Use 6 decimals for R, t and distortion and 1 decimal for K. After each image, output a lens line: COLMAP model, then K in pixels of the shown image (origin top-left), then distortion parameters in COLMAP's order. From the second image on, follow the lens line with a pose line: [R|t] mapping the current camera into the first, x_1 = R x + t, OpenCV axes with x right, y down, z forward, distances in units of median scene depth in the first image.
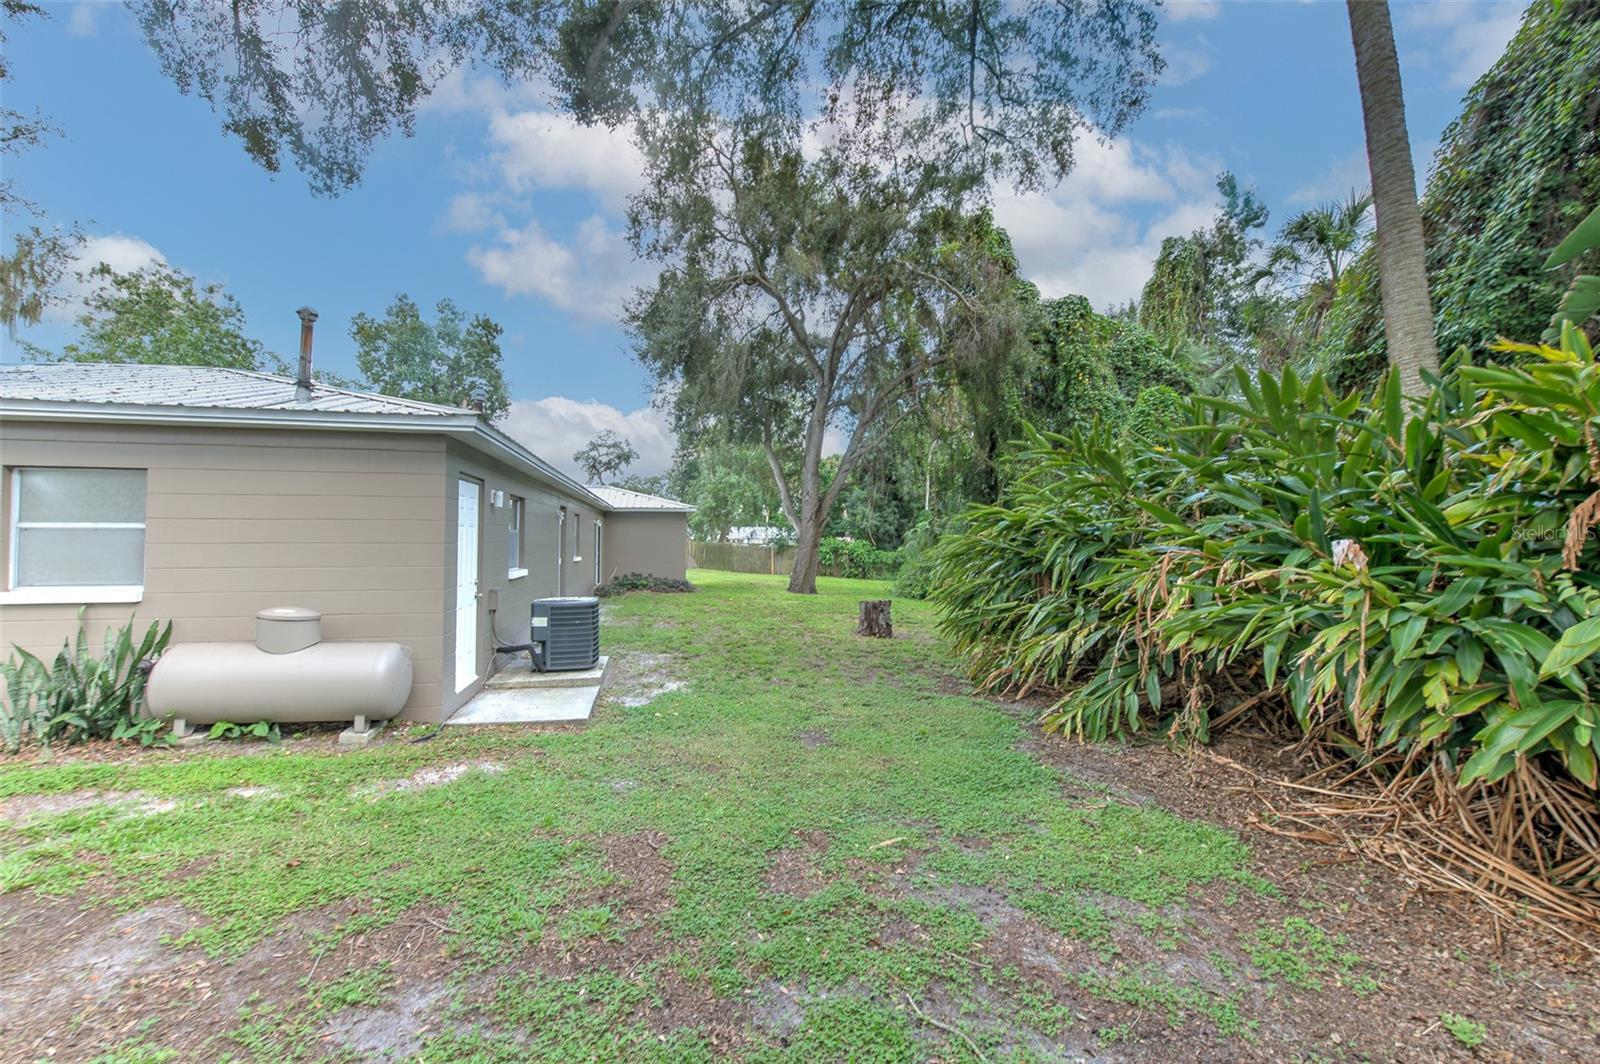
lens RADIAL K [[672.0, 0, 802.8], [0, 672.0, 521.0], [0, 0, 1]] dist [0.011358, -0.000036]
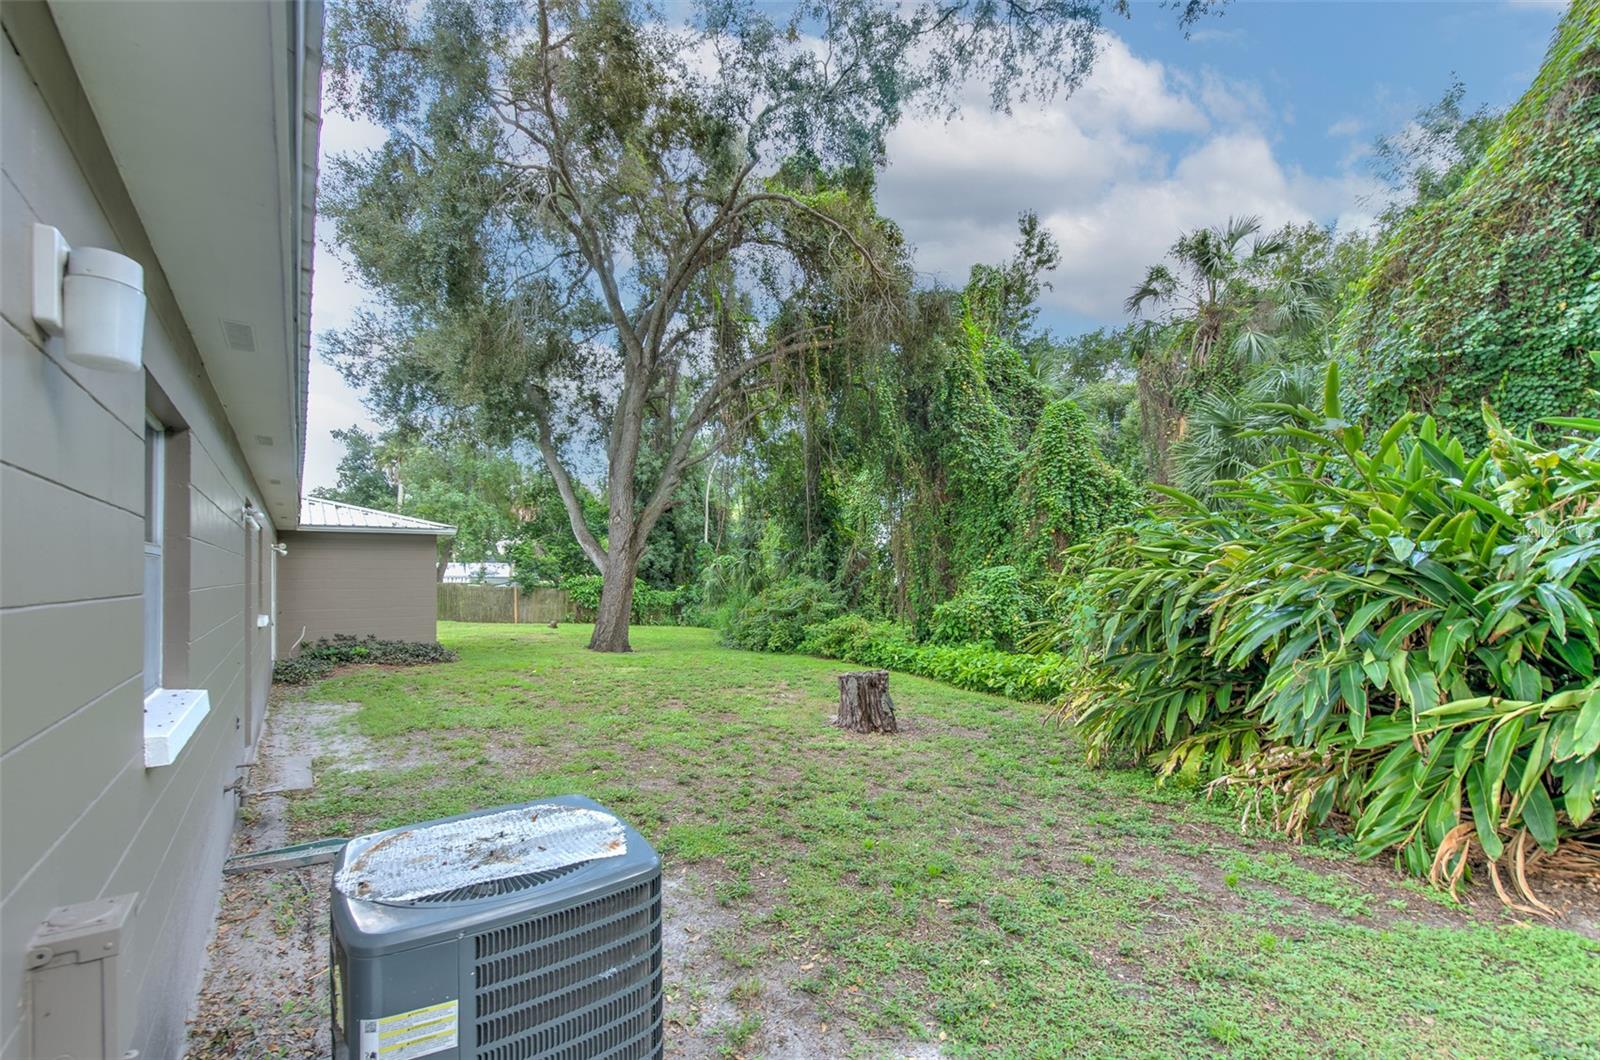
lens RADIAL K [[677.0, 0, 800.6], [0, 677.0, 567.7], [0, 0, 1]] dist [-0.002365, -0.000089]
pose [[0.906439, -0.001262, 0.422334, -0.133500], [-0.004531, 0.999909, 0.012712, 0.007968], [-0.422312, -0.013436, 0.906351, 0.283847]]
